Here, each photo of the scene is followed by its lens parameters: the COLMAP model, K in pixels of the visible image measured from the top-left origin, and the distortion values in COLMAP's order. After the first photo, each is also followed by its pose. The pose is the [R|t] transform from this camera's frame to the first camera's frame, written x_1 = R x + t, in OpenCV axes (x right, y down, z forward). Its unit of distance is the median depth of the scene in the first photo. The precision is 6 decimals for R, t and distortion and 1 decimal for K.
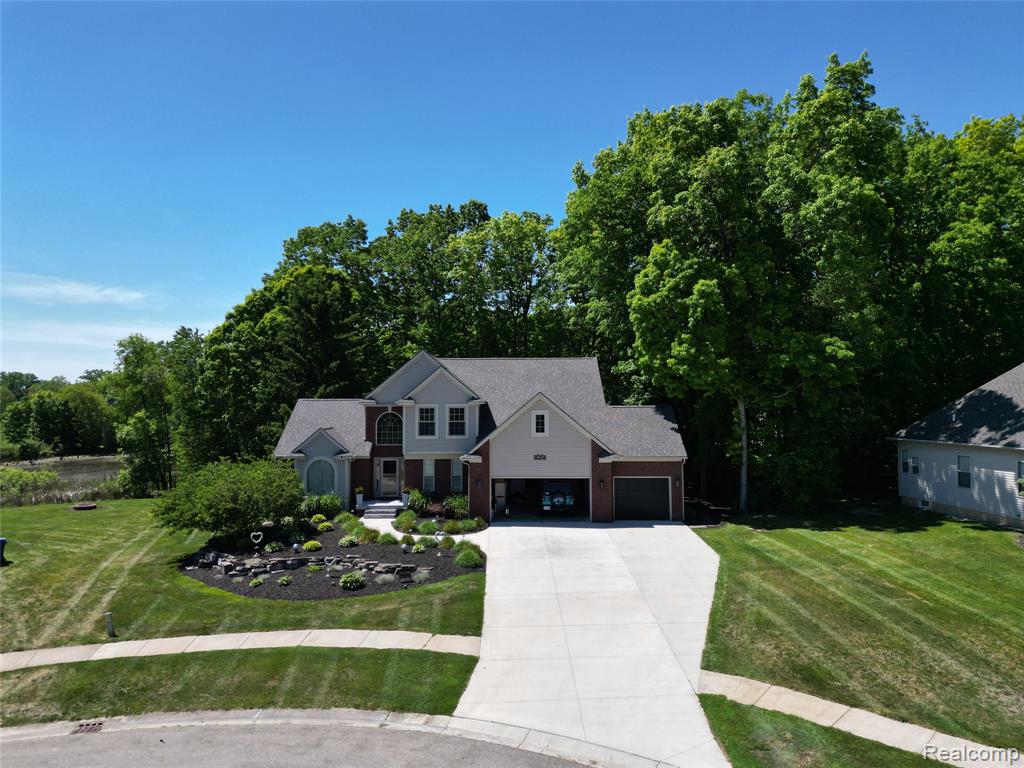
lens RADIAL K [[714.6, 0, 511.4], [0, 714.6, 401.1], [0, 0, 1]] dist [0.049267, -0.000678]
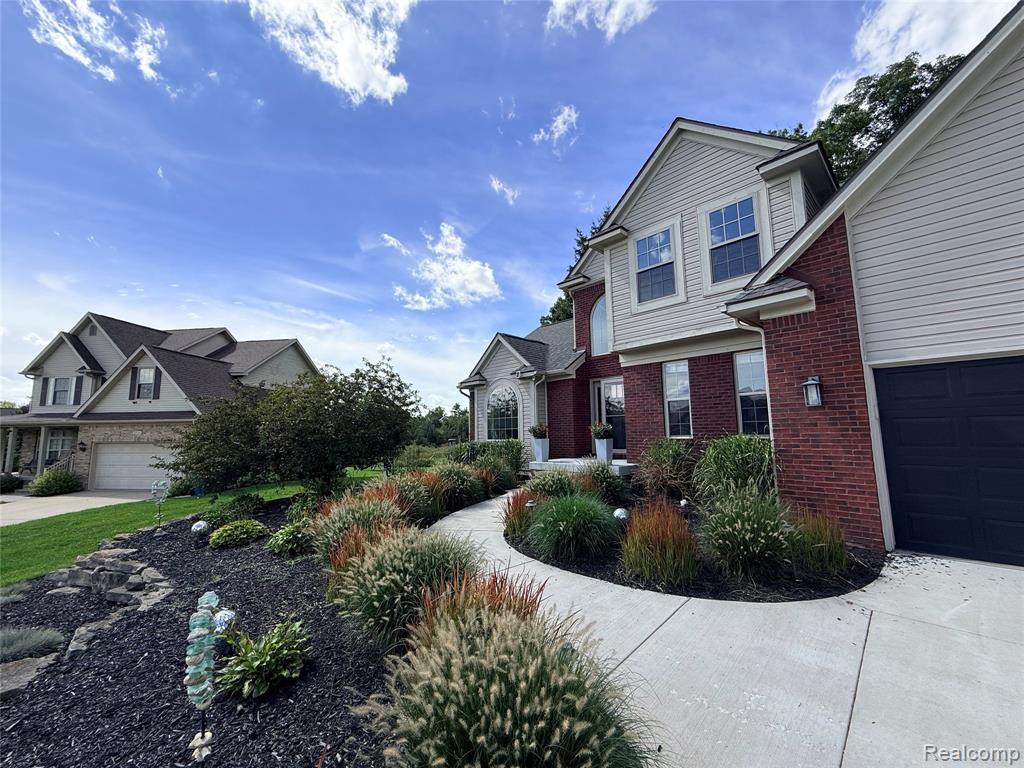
lens RADIAL K [[406.7, 0, 512.0], [0, 406.7, 384.0], [0, 0, 1]] dist [0.001954, -0.003359]
pose [[0.698983, -0.089477, -0.709518, -0.015599], [0.009789, 0.993246, -0.115613, 0.129064], [0.715071, 0.073866, 0.695138, 0.818455]]
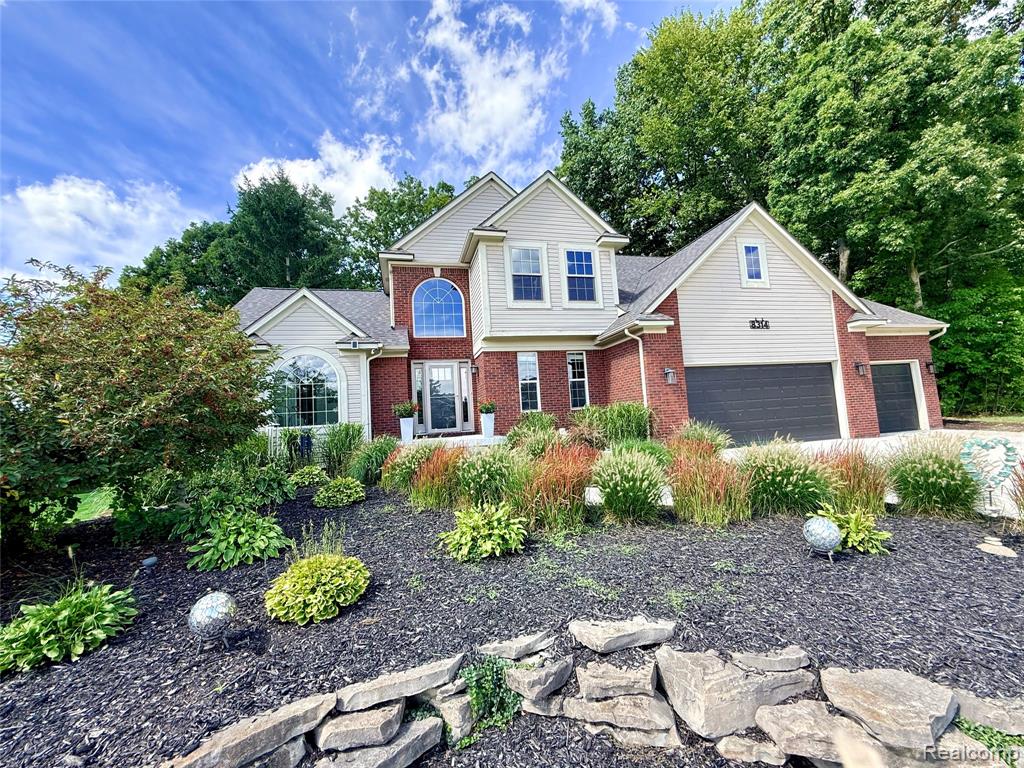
lens RADIAL K [[406.7, 0, 512.0], [0, 406.7, 384.0], [0, 0, 1]] dist [0.001954, -0.003359]
pose [[0.964055, -0.027983, 0.264226, -0.218702], [0.054148, 0.994261, -0.092268, 0.140983], [-0.260127, 0.103258, 0.960037, 0.761836]]
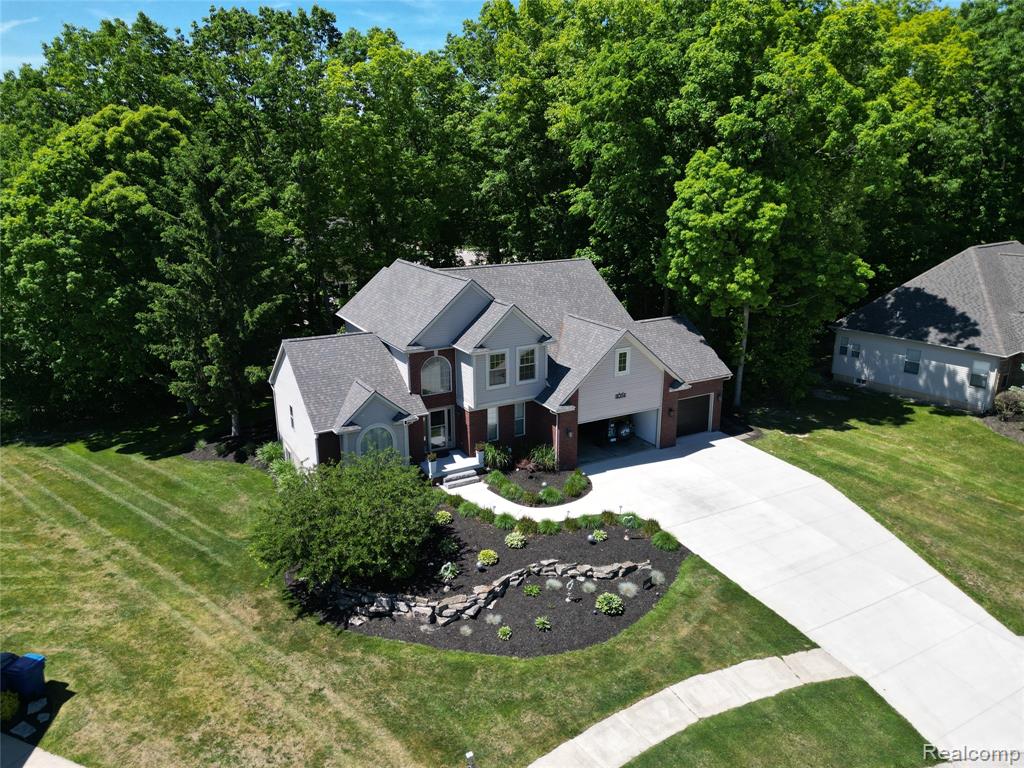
lens RADIAL K [[714.6, 0, 511.4], [0, 714.6, 401.1], [0, 0, 1]] dist [0.049267, -0.000678]
pose [[0.866934, -0.155565, 0.473523, -0.545762], [0.000264, 0.950188, 0.311678, -0.215143], [-0.498422, -0.270079, 0.823791, 0.276924]]
